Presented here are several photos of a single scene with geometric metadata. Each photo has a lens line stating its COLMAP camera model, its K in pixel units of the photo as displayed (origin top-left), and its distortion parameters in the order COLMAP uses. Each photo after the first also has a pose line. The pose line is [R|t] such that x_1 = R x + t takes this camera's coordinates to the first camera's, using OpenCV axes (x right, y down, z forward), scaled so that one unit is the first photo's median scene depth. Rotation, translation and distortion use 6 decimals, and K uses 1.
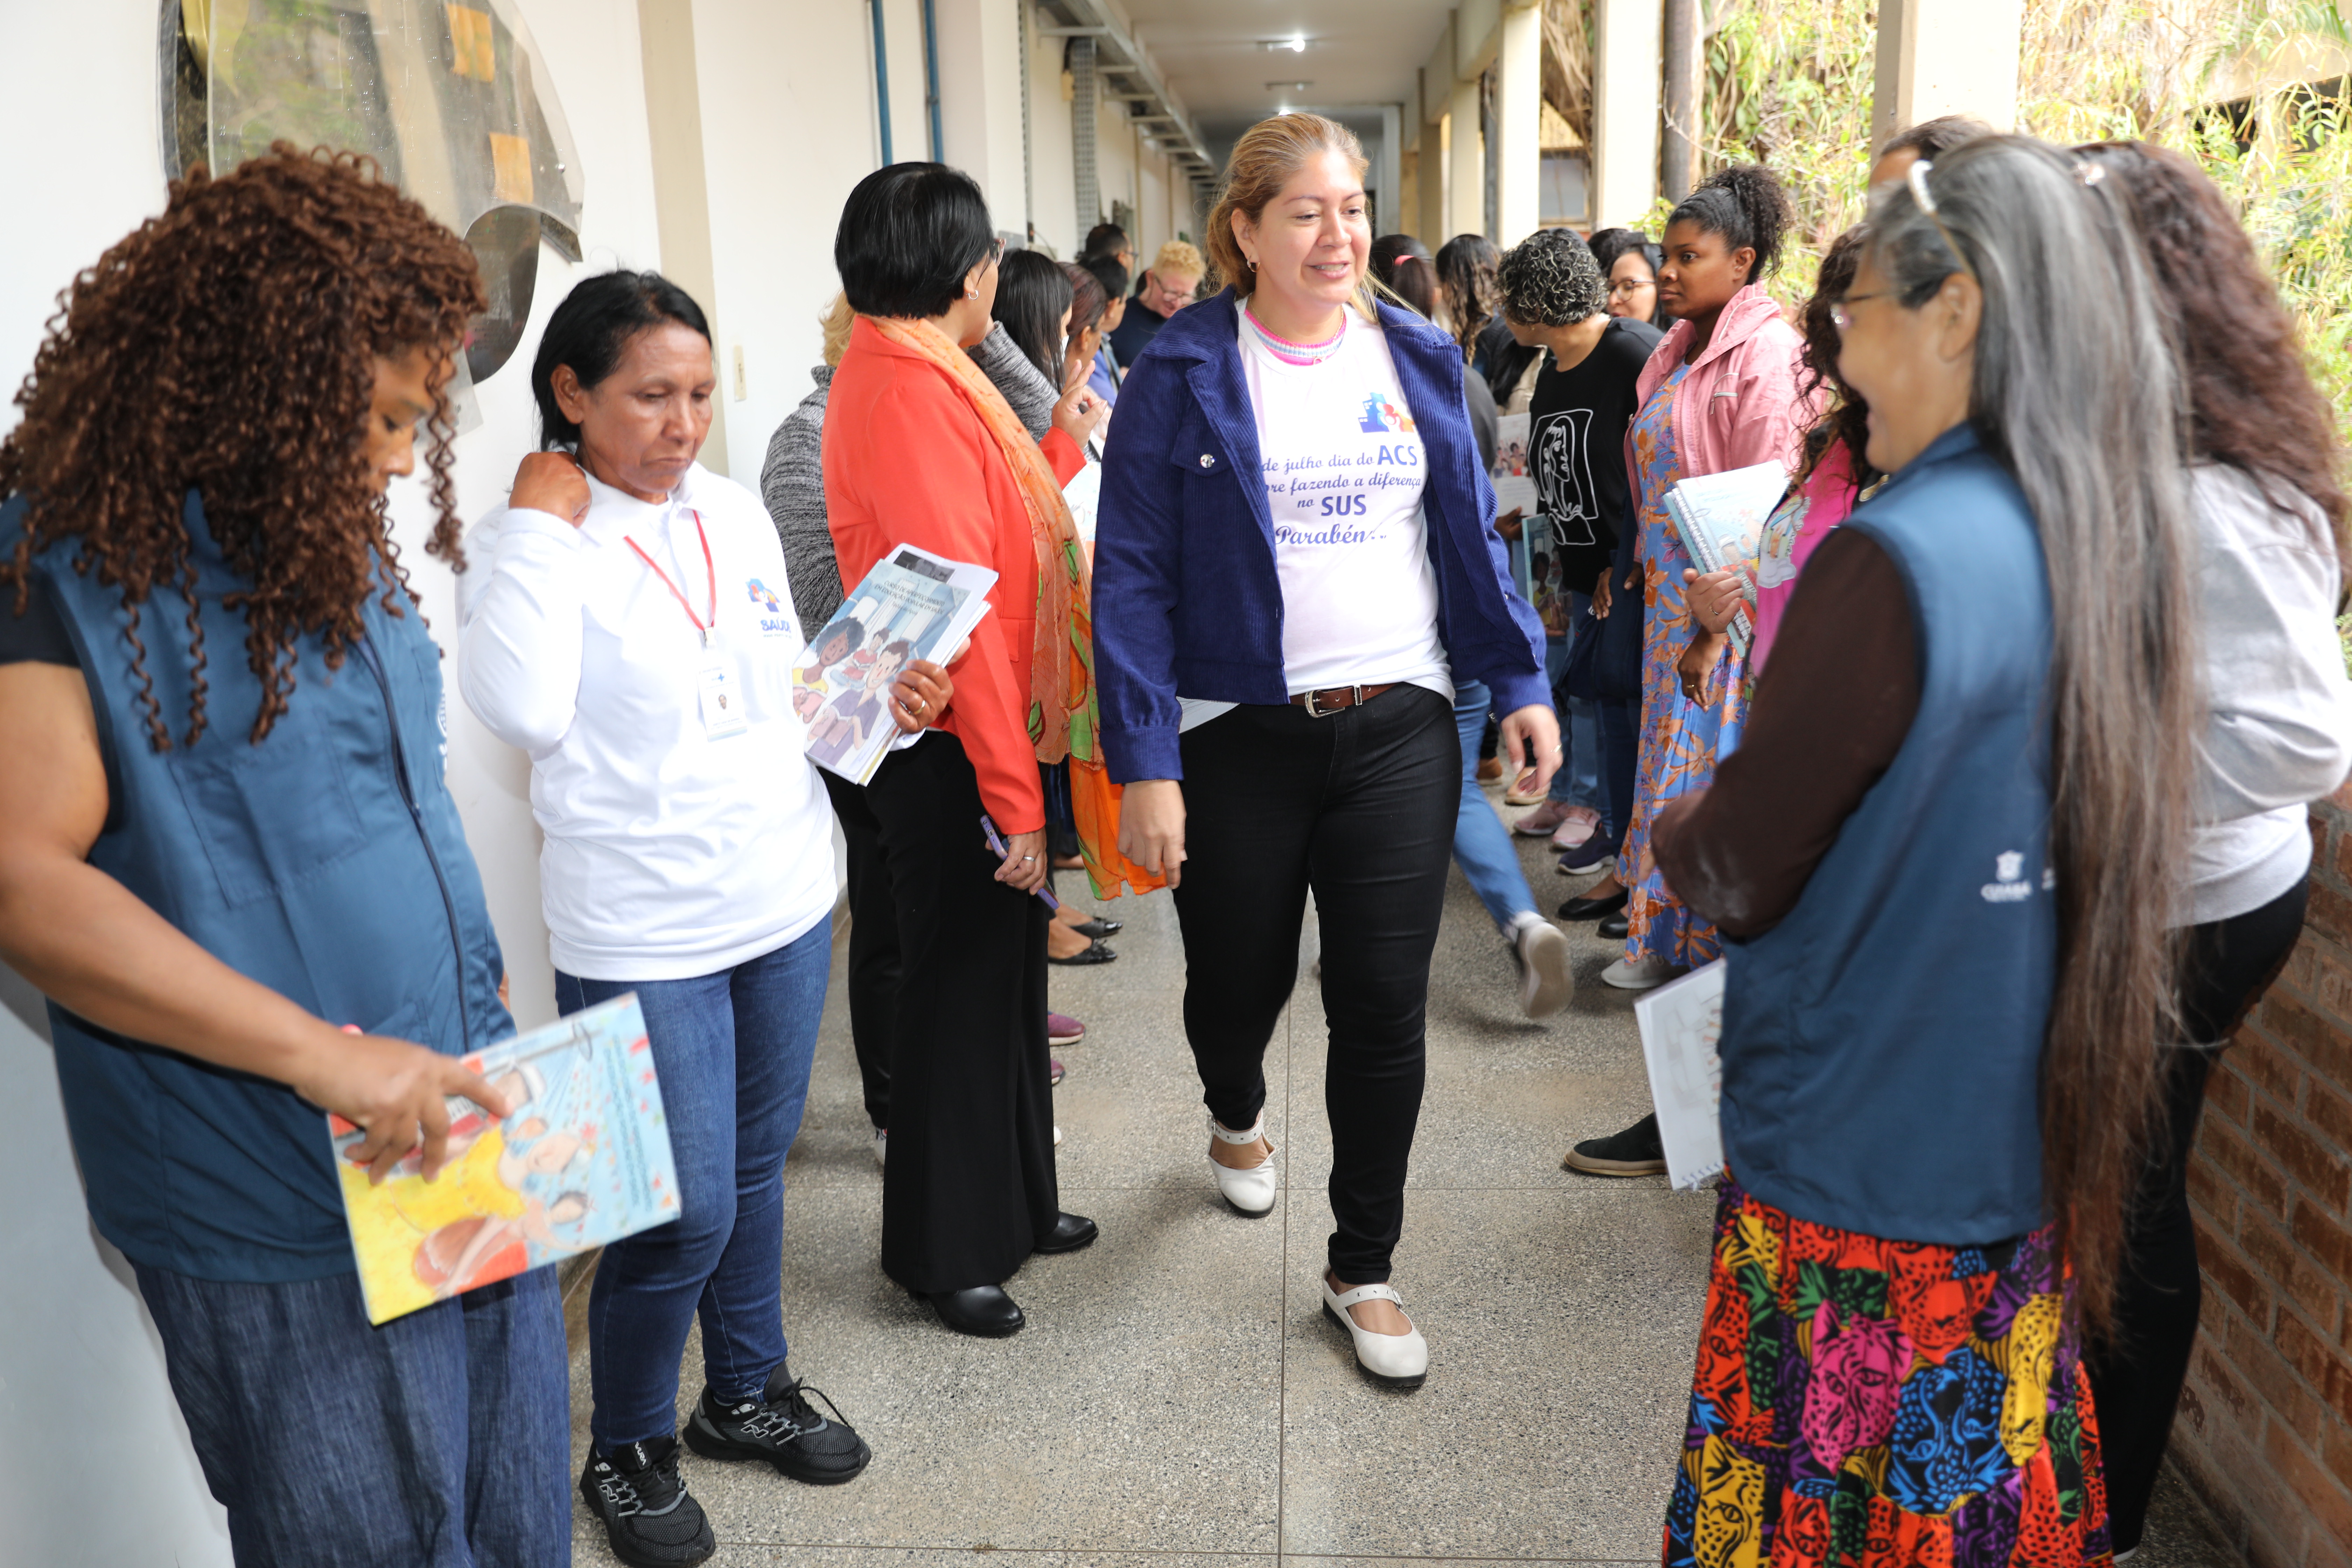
lens RADIAL K [[2017.0, 0, 1173.3], [0, 2017.0, 785.9], [0, 0, 1]] dist [-0.040170, 0.068820]
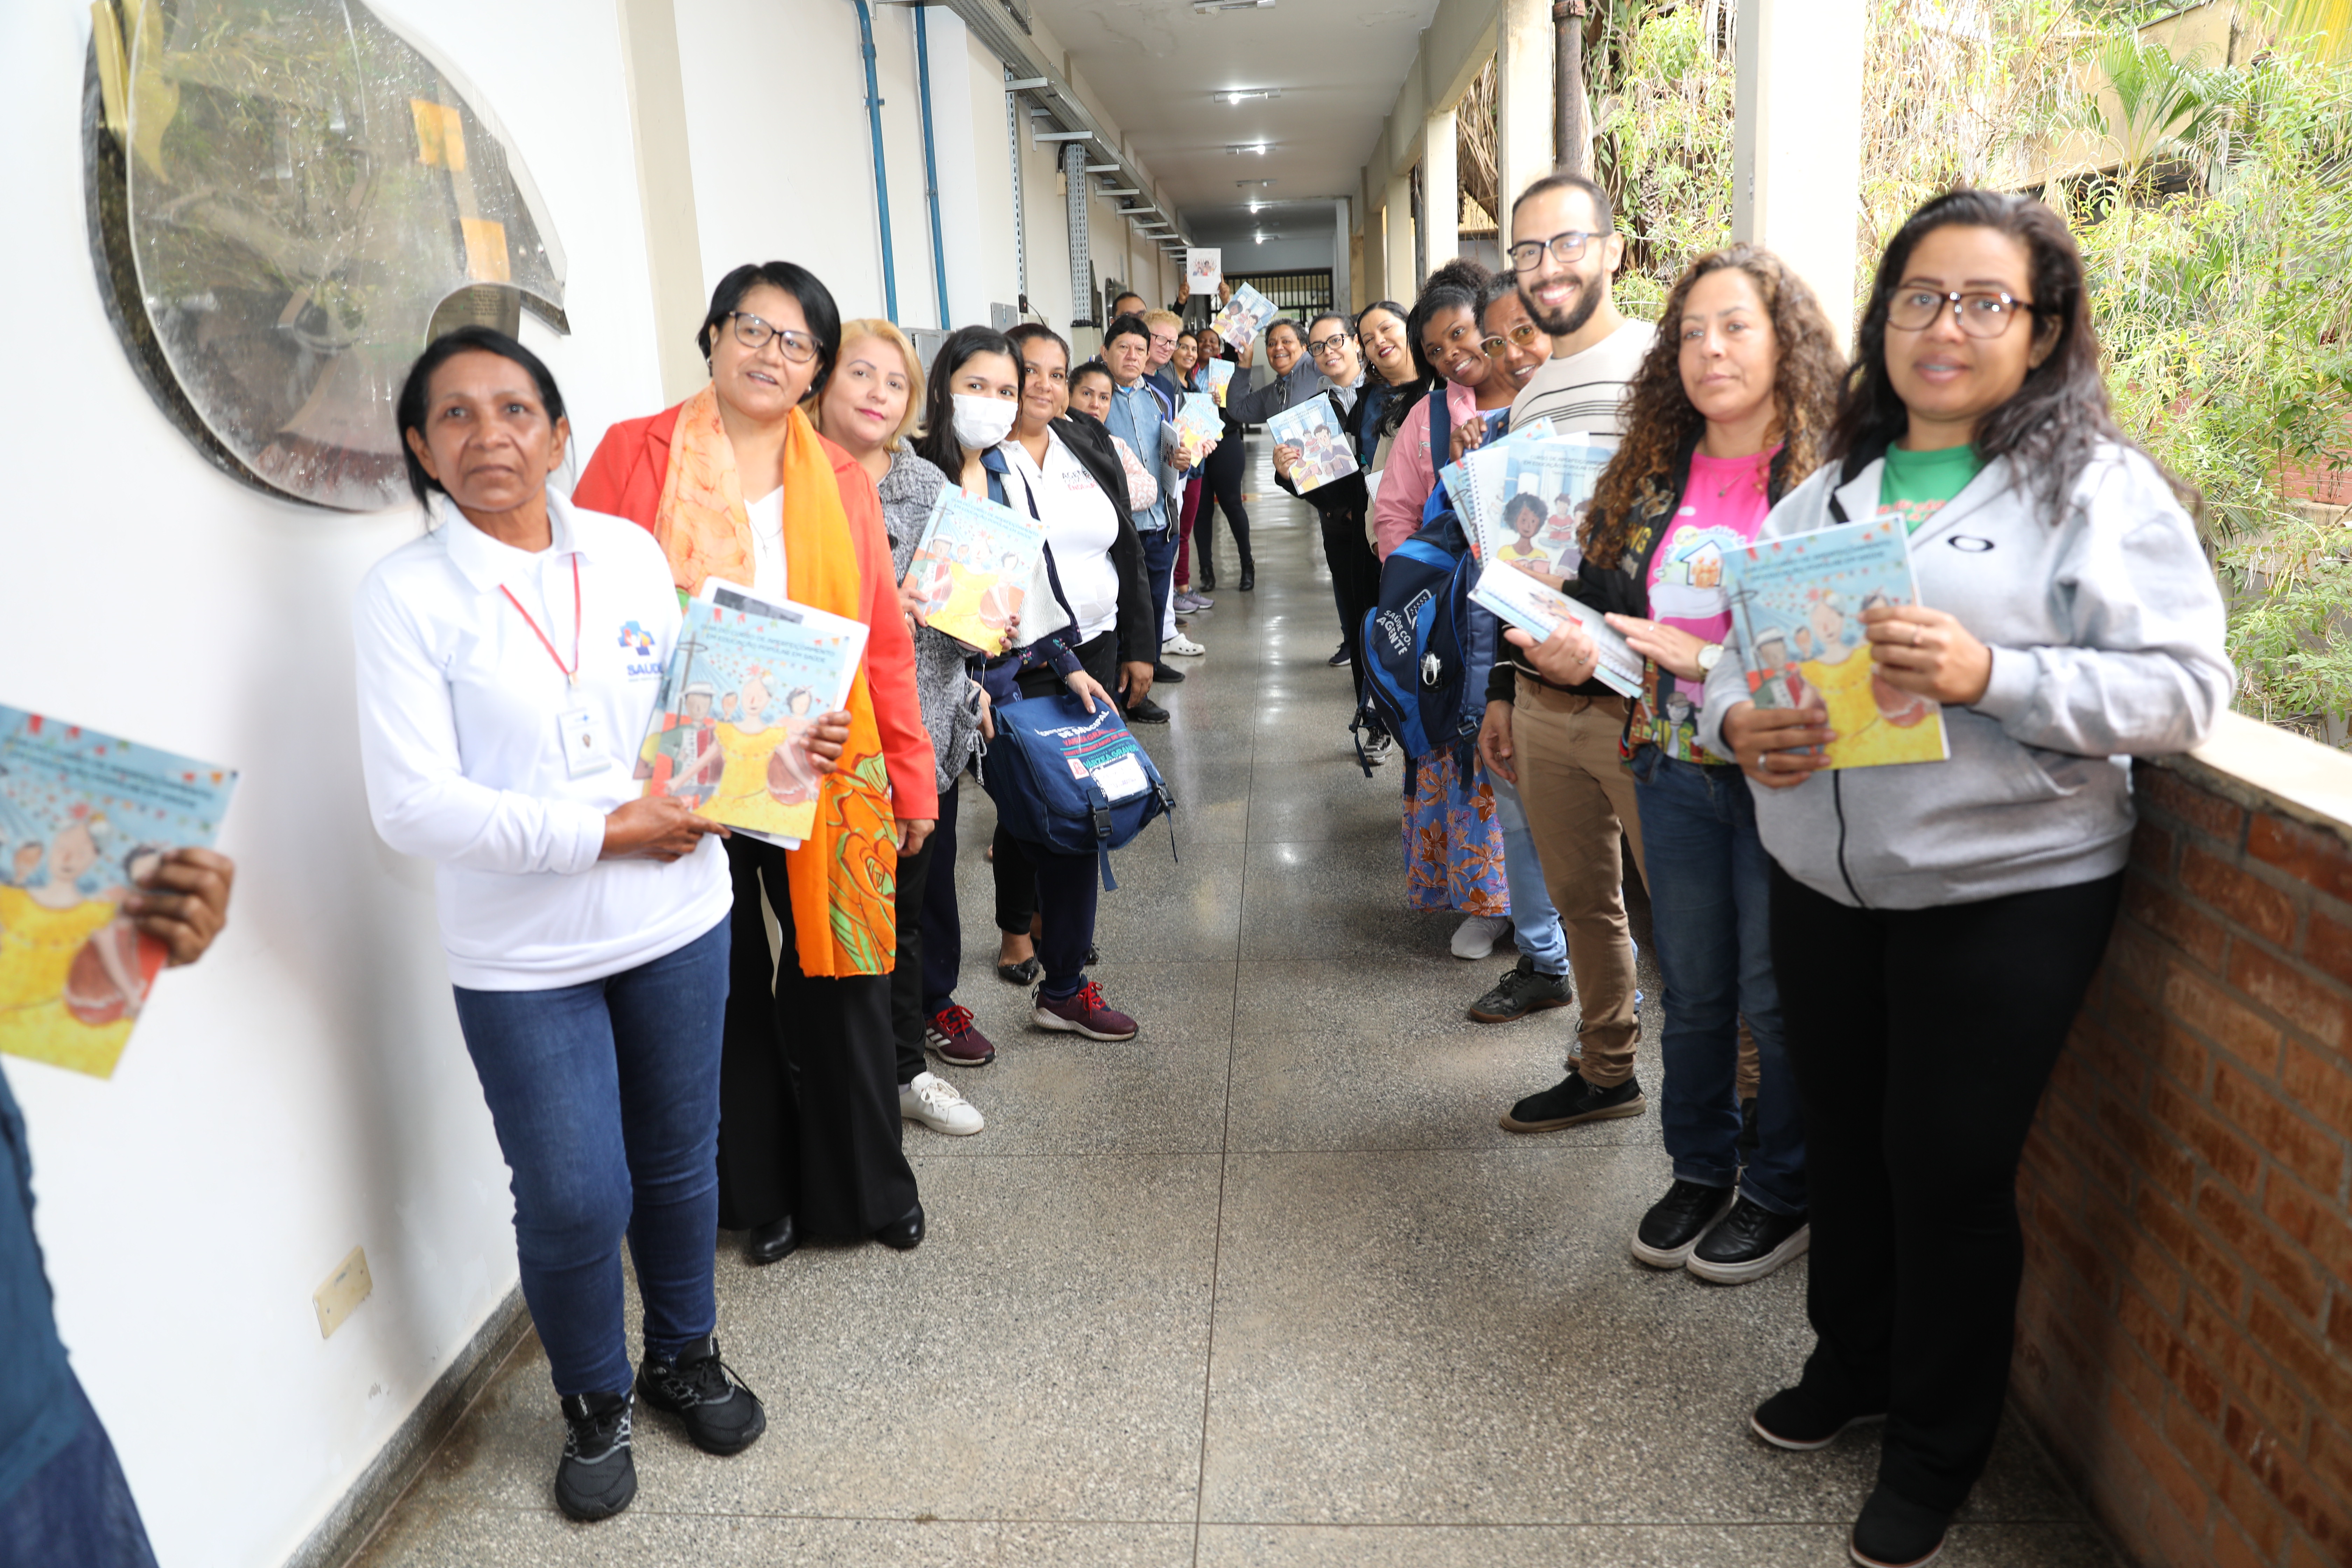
lens RADIAL K [[1626.3, 0, 1168.7], [0, 1626.3, 791.8], [0, 0, 1]] dist [-0.100014, 0.072450]
pose [[0.999788, -0.018506, -0.008990, 0.018508], [0.018710, 0.999556, 0.023182, -0.010538], [0.008557, -0.023345, 0.999691, 0.053813]]
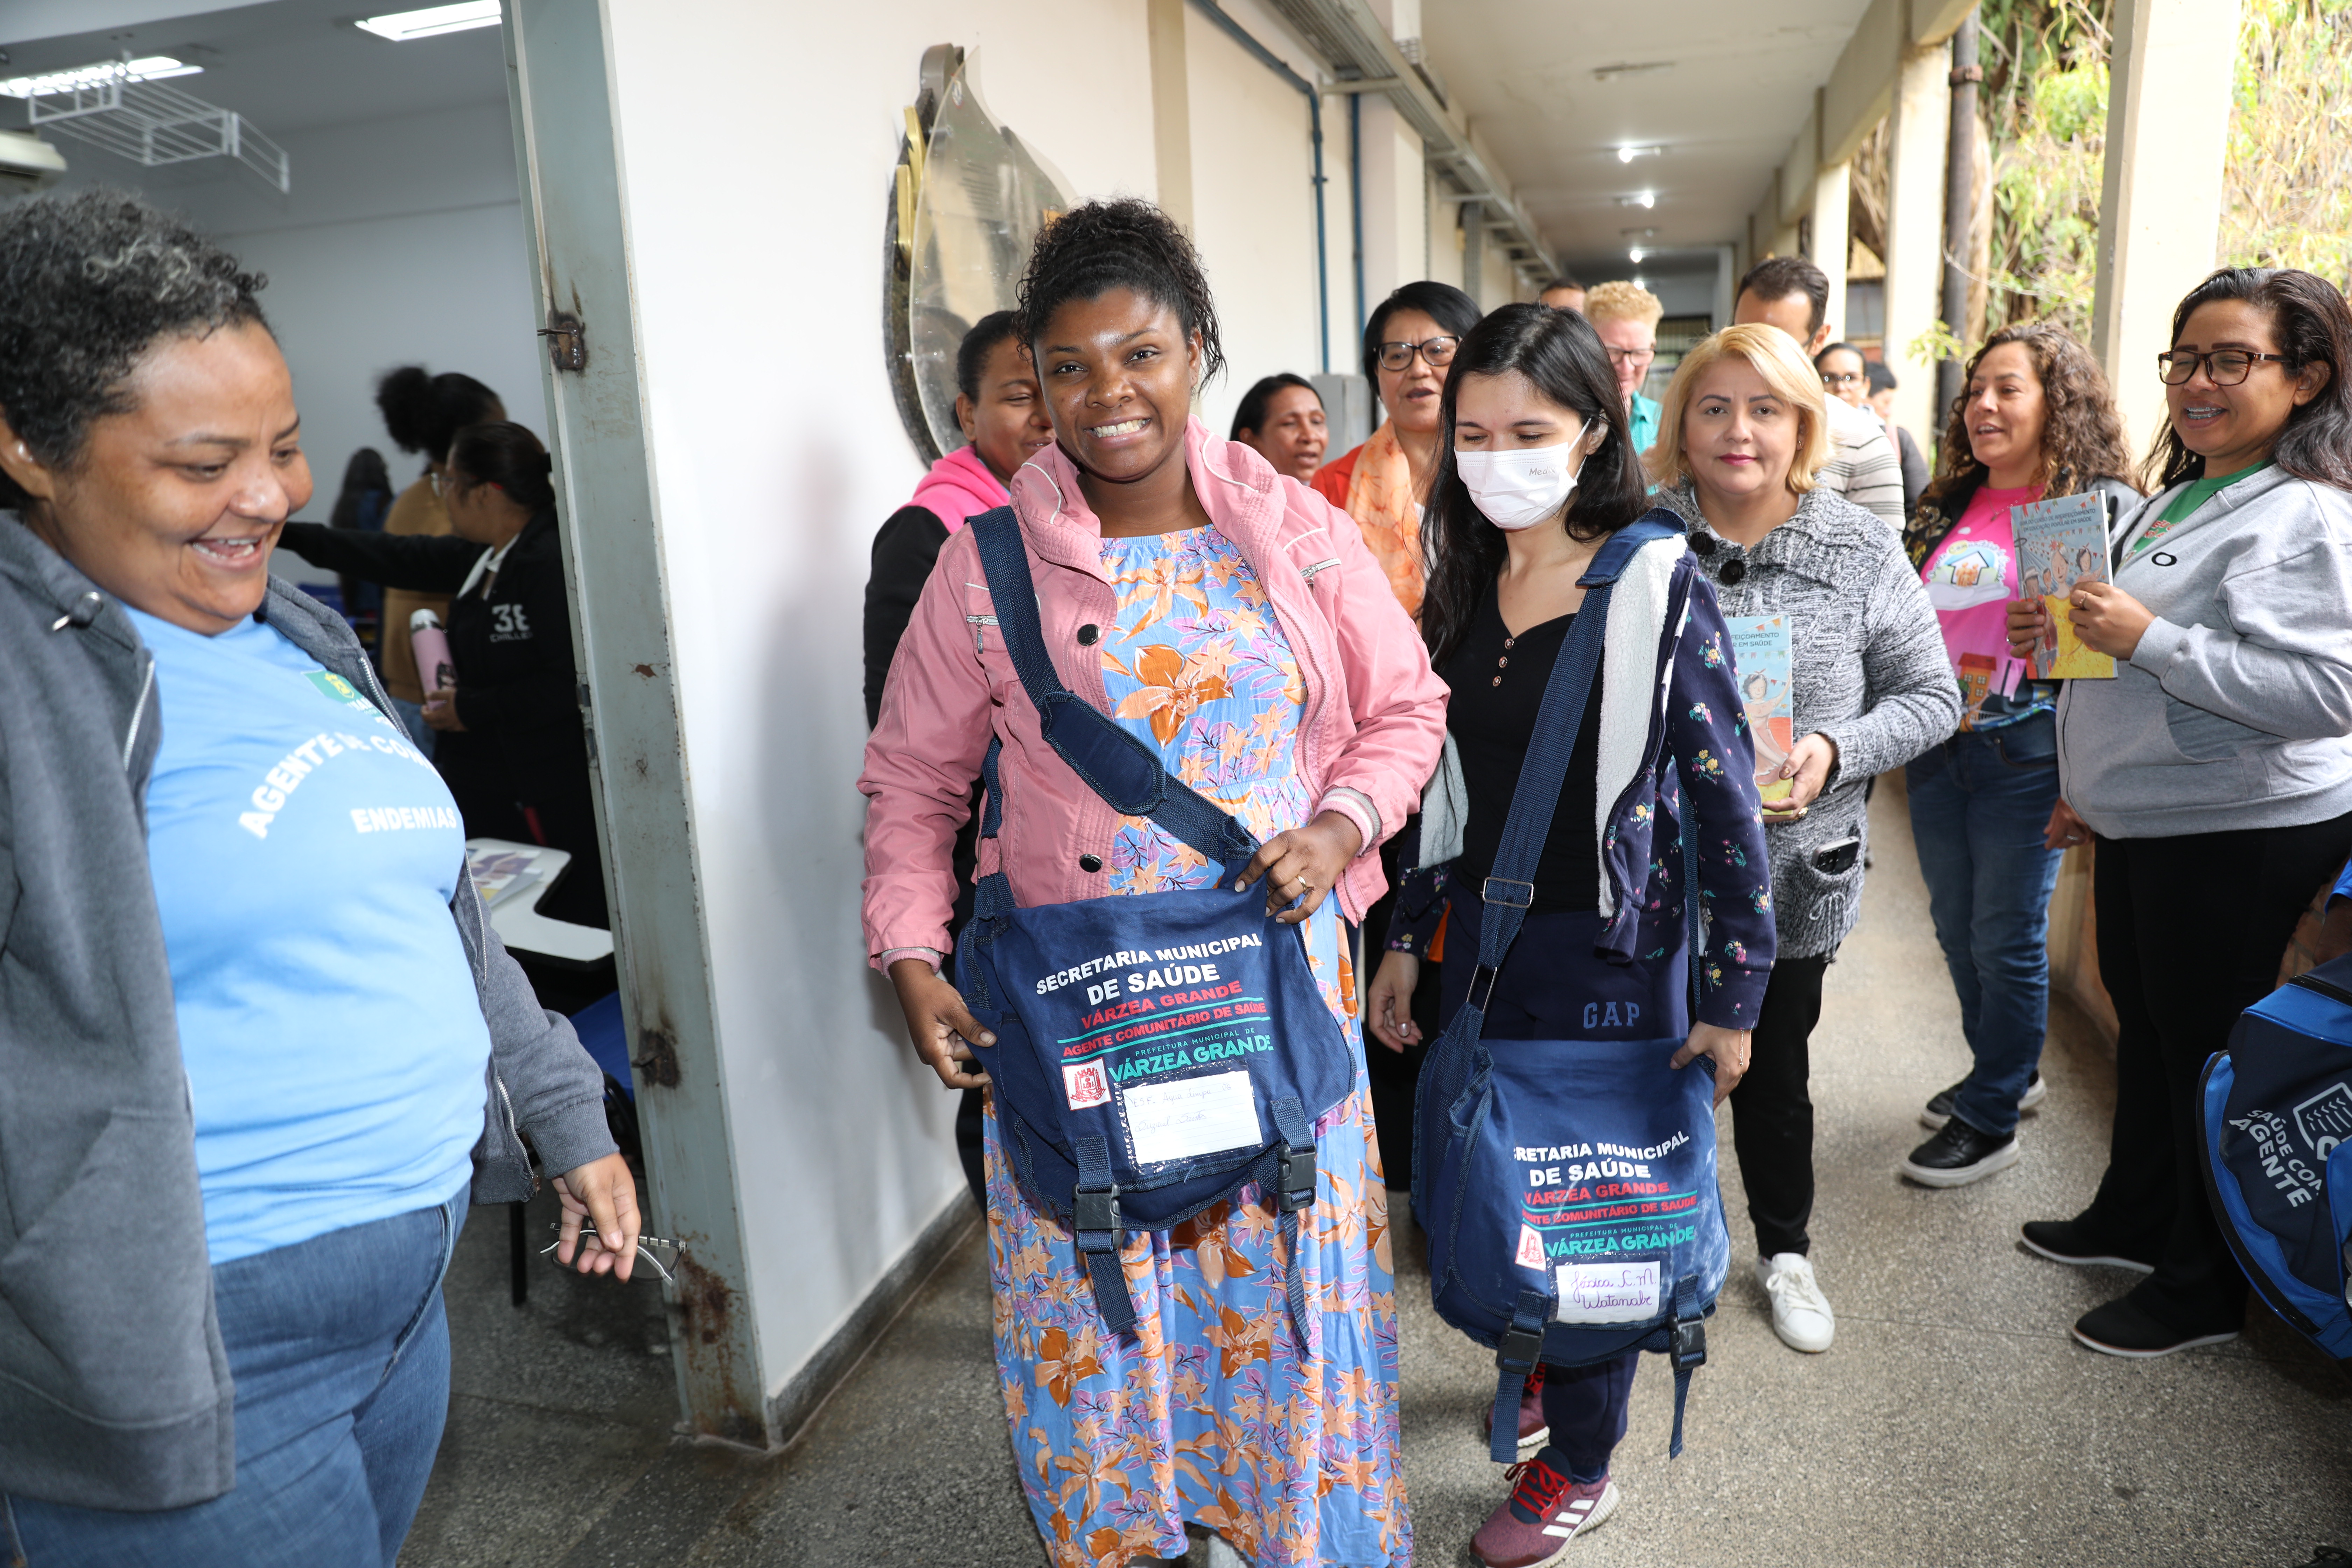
lens RADIAL K [[1626.3, 0, 1160.3], [0, 1626.3, 796.3], [0, 0, 1]] dist [-0.100014, 0.072450]
pose [[0.974433, 0.035867, -0.221798, 0.001244], [-0.036068, 0.999344, 0.003149, 0.016699], [0.221766, 0.004932, 0.975088, -0.060714]]
